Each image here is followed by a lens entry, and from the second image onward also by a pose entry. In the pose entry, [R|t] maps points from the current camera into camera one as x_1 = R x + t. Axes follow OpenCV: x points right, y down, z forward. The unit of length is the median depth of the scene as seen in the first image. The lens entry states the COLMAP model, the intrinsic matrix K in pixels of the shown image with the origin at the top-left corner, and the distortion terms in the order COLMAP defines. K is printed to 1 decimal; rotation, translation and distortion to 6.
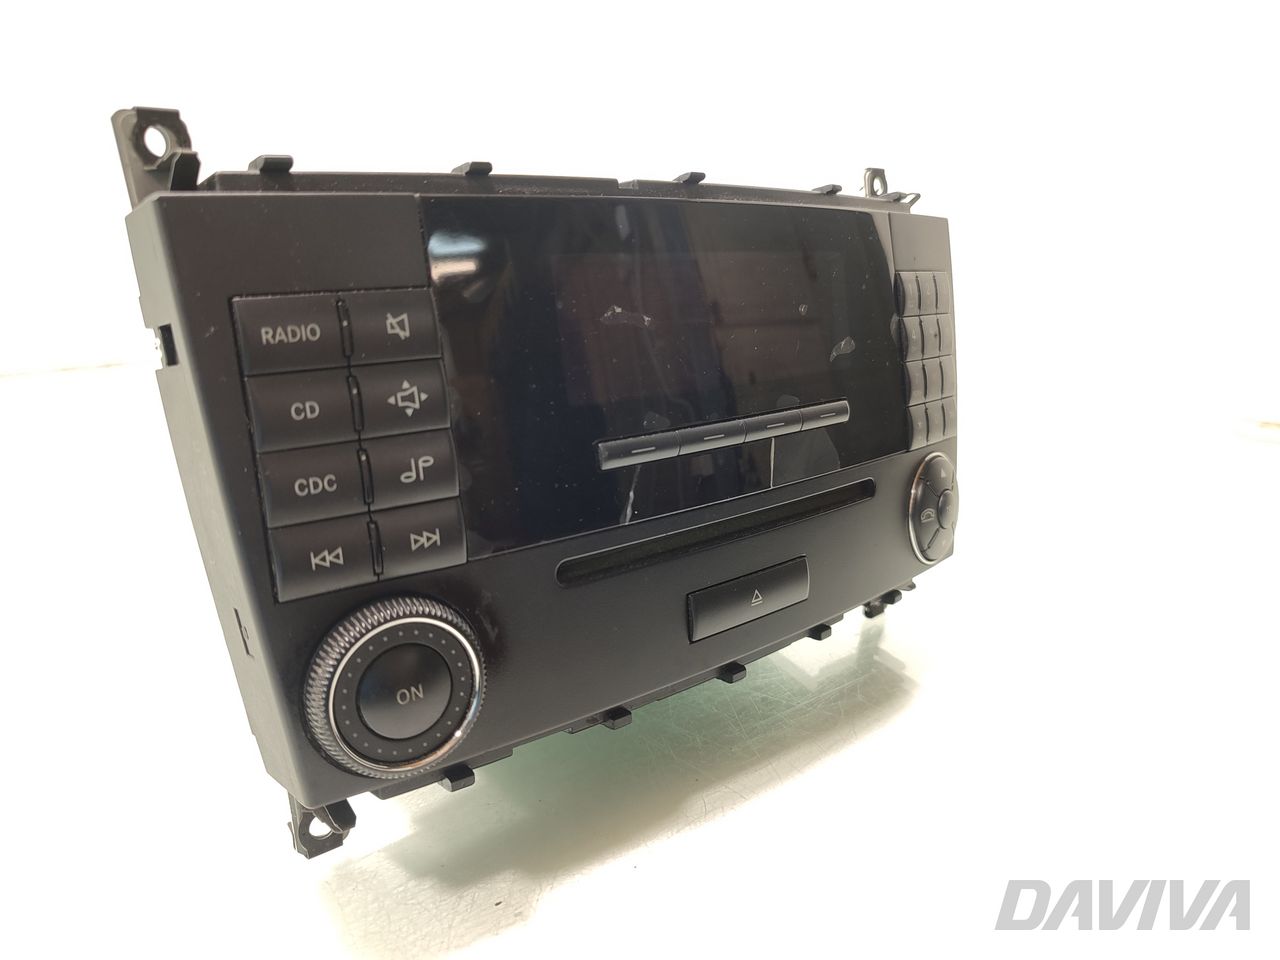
lens RADIAL K [[933.0, 0, 640.0], [0, 933.0, 480.0], [0, 0, 1]] dist [-0.000680, 0.000154]
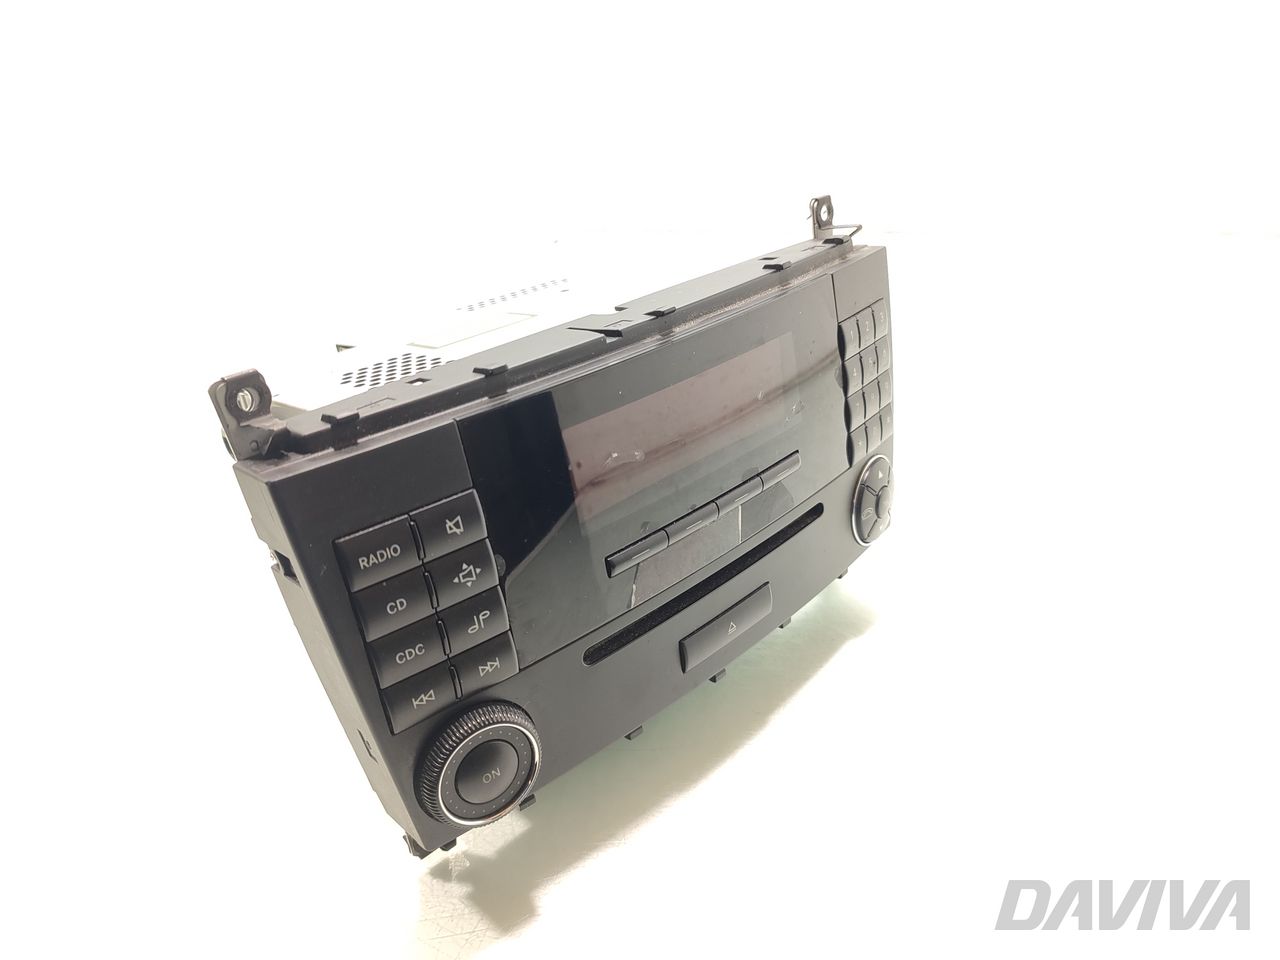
lens RADIAL K [[895.7, 0, 640.0], [0, 895.7, 480.0], [0, 0, 1]] dist [0.058008, 0.000120]
pose [[0.997436, -0.070107, 0.014367, -0.009891], [0.064957, 0.971172, 0.229358, -0.501437], [-0.030032, -0.227836, 0.973236, -0.234292]]
